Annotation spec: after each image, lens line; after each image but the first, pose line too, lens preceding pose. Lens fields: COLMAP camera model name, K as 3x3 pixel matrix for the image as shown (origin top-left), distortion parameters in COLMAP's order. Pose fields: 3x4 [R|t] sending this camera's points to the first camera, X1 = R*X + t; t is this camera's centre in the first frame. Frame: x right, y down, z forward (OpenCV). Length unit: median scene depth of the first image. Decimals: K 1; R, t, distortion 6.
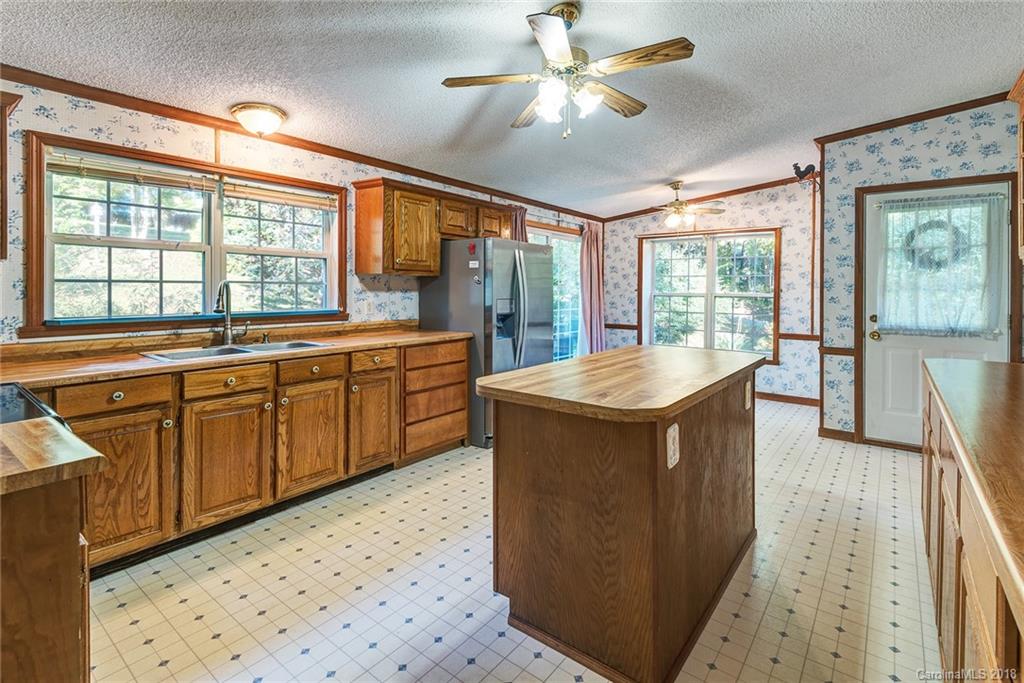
lens RADIAL K [[477.3, 0, 512.2], [0, 477.3, 296.1], [0, 0, 1]] dist [0.026313, -0.021704]
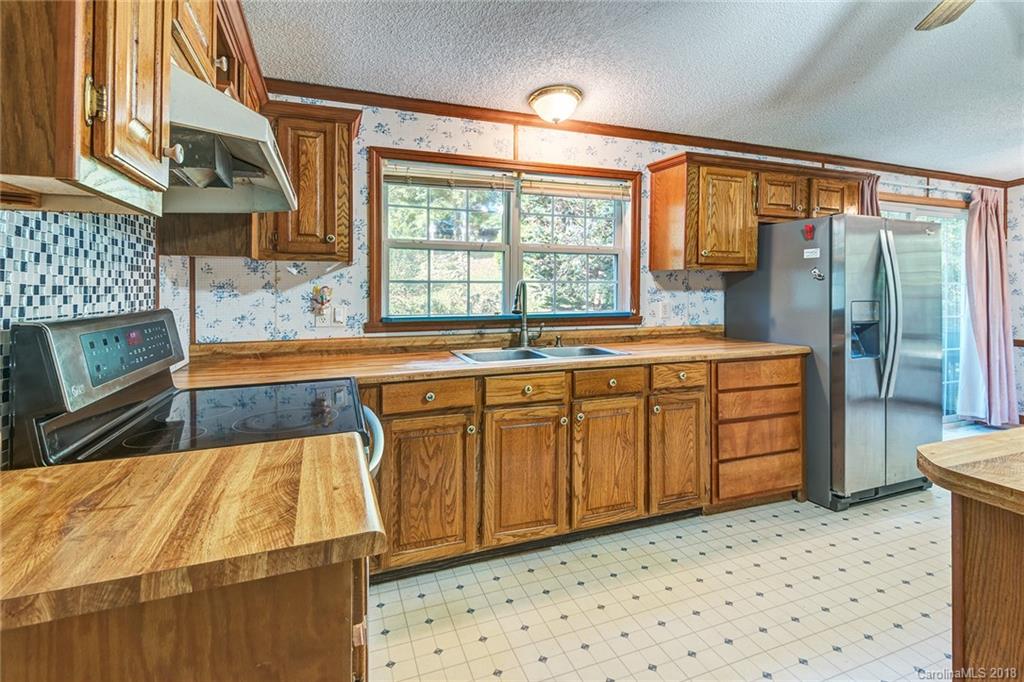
lens RADIAL K [[477.2, 0, 518.1], [0, 477.2, 287.4], [0, 0, 1]] dist [0.001633, -0.006281]
pose [[0.858555, -0.004655, -0.512700, -0.099063], [-0.004208, 0.999861, -0.016123, -0.001479], [0.512704, 0.016000, 0.858416, 0.152488]]
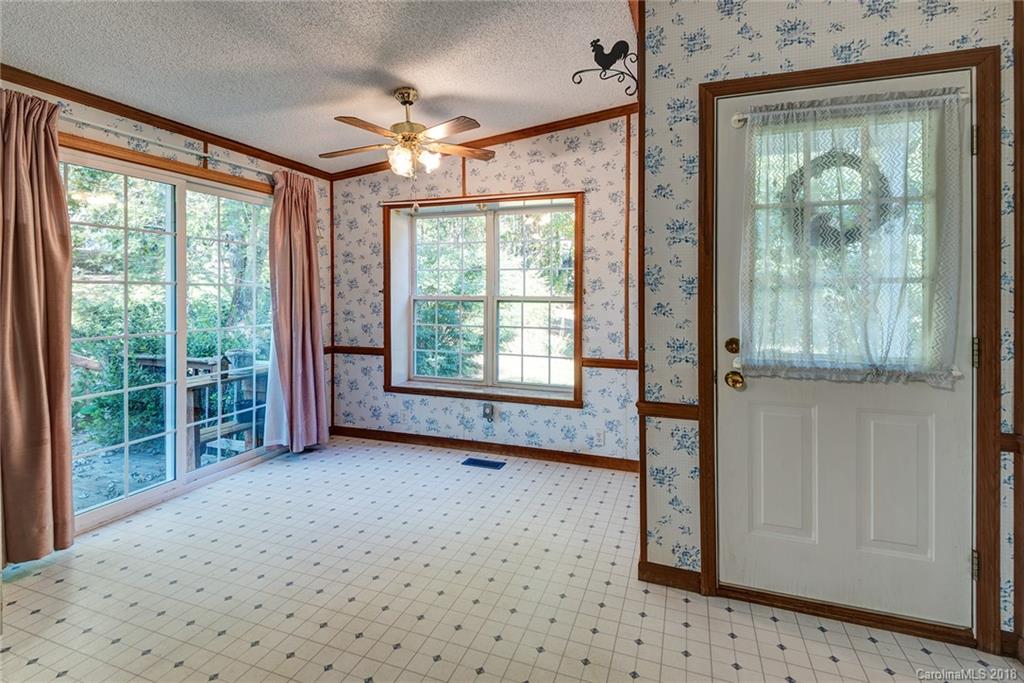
lens RADIAL K [[477.3, 0, 512.2], [0, 477.3, 296.1], [0, 0, 1]] dist [0.026313, -0.021704]
pose [[0.949431, -0.005619, 0.313925, 0.400937], [0.006850, 0.999973, -0.002817, -0.005664], [-0.313901, 0.004825, 0.949444, 0.635610]]
